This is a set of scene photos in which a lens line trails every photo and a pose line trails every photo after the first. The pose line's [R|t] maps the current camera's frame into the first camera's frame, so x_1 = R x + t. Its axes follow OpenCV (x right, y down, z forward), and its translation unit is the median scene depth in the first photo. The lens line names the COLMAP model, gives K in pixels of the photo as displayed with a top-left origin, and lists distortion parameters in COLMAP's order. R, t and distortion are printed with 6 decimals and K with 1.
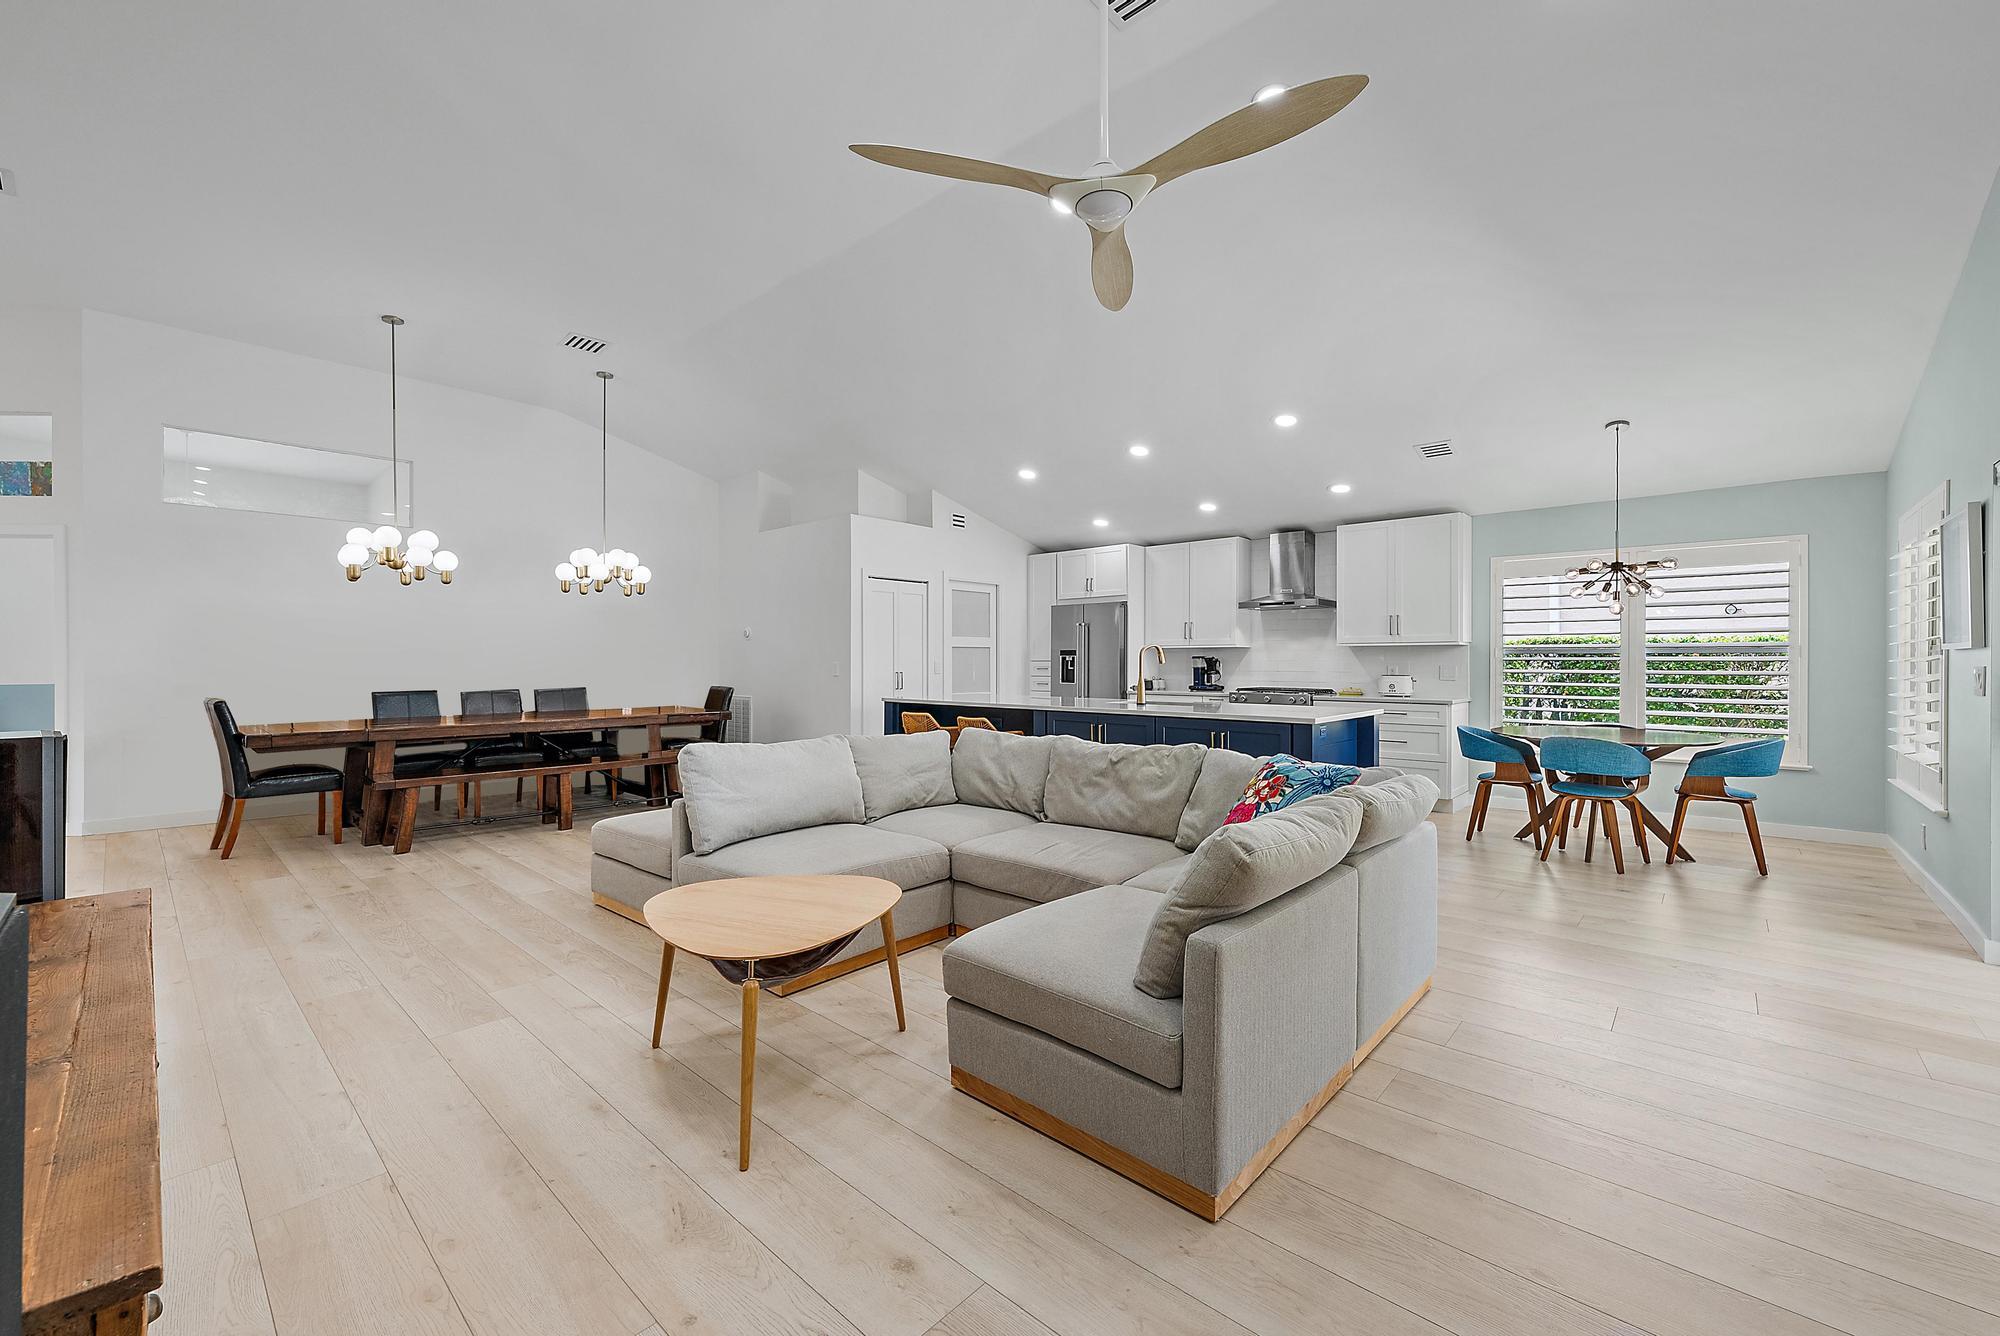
lens RADIAL K [[796.1, 0, 1001.8], [0, 796.1, 662.7], [0, 0, 1]] dist [-0.001400, -0.000050]
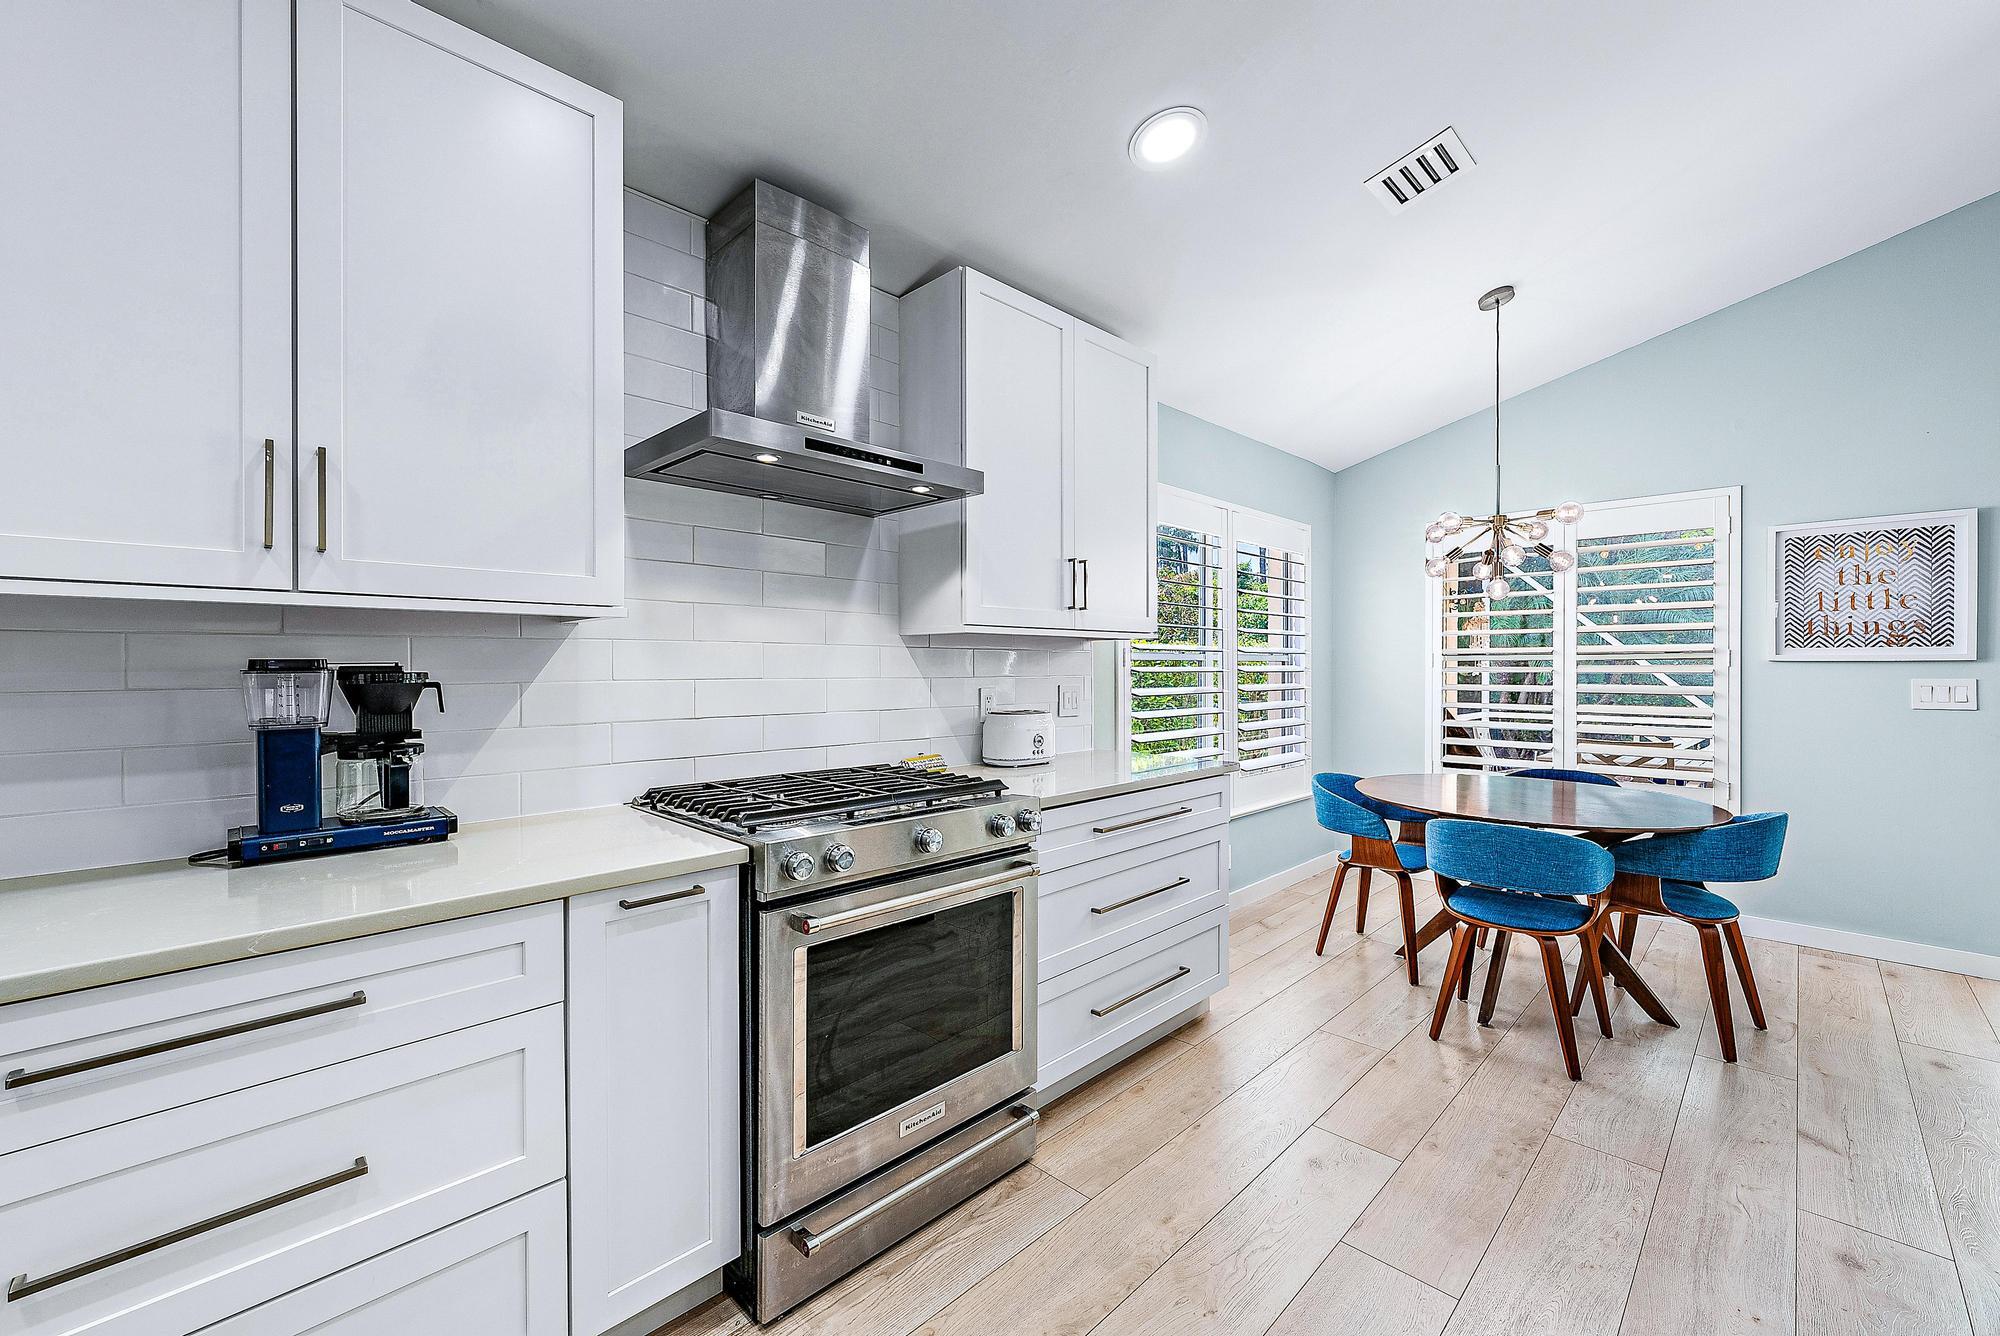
lens RADIAL K [[796.1, 0, 1001.8], [0, 796.1, 667.3], [0, 0, 1]] dist [-0.001400, -0.000050]
pose [[0.045203, -0.005017, 0.998965, 0.085030], [0.003211, 0.999983, 0.004877, -0.006380], [-0.998973, 0.002987, 0.045219, 0.855401]]
